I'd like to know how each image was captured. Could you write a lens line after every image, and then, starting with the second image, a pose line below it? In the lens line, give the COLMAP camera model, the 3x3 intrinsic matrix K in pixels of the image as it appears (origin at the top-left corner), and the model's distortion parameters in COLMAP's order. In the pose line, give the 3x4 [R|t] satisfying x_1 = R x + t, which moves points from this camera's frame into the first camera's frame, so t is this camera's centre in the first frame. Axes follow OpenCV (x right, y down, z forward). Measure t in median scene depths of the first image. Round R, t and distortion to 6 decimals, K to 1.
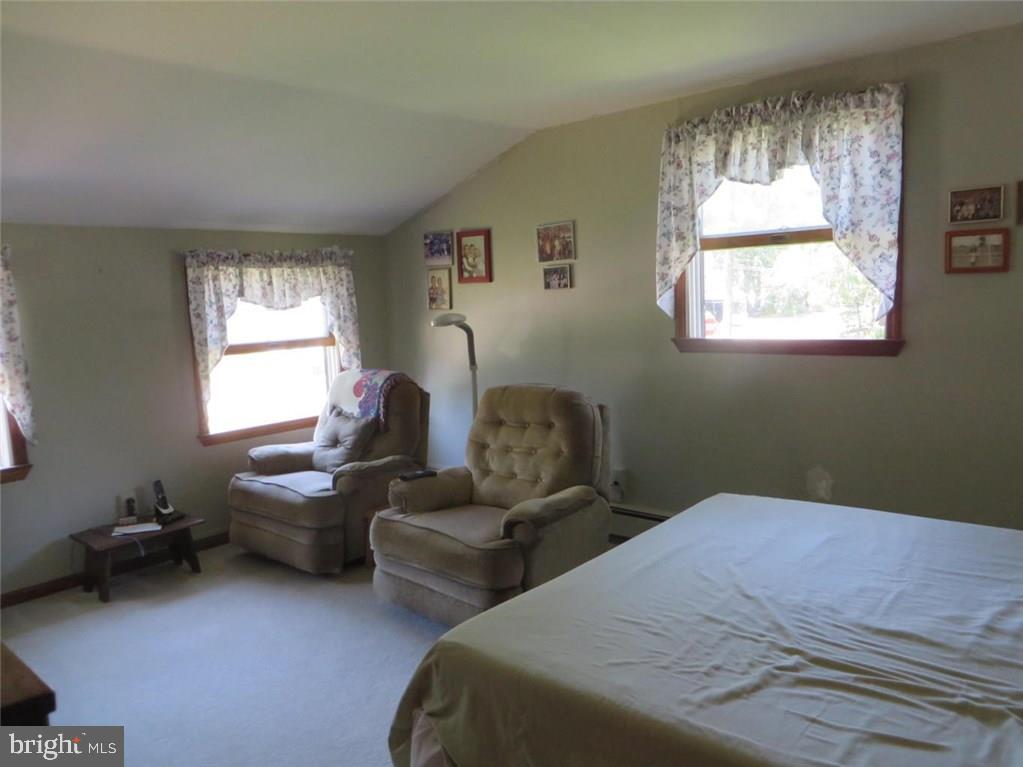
lens RADIAL K [[759.8, 0, 510.2], [0, 759.8, 377.7], [0, 0, 1]] dist [-0.002606, -0.007319]
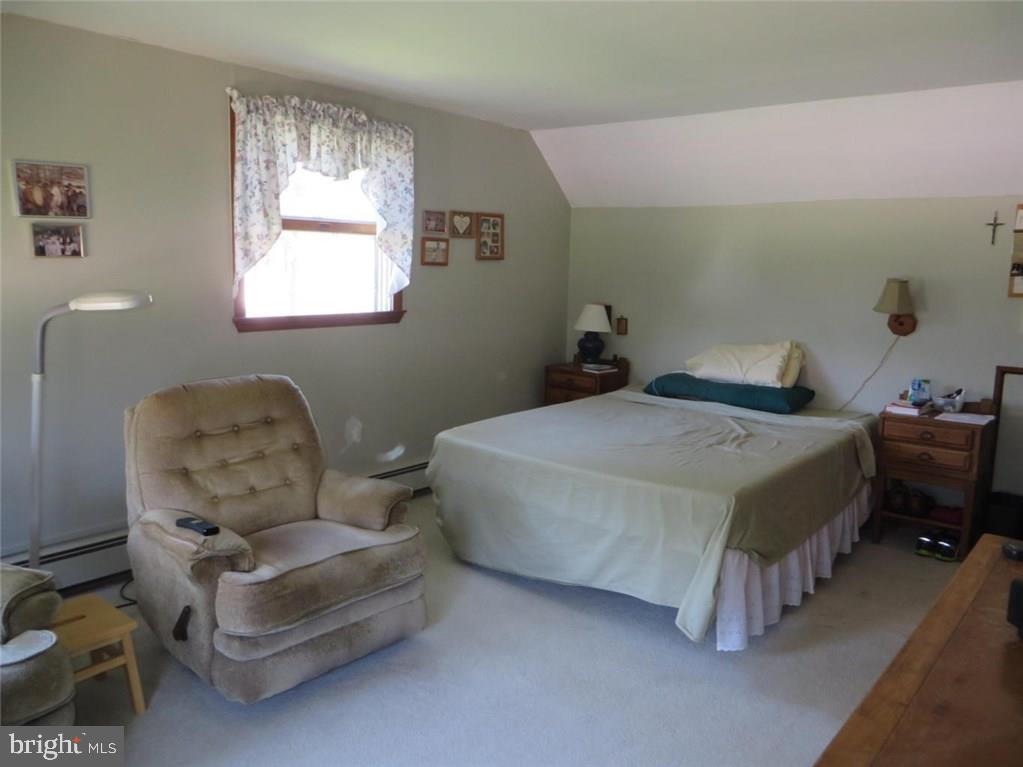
lens RADIAL K [[759.8, 0, 510.2], [0, 759.8, 377.7], [0, 0, 1]] dist [-0.002606, -0.007319]
pose [[-0.005302, -0.109086, 0.994018, -0.805482], [0.086826, 0.990228, 0.109133, -0.056943], [-0.996209, 0.086885, 0.004221, 0.725280]]
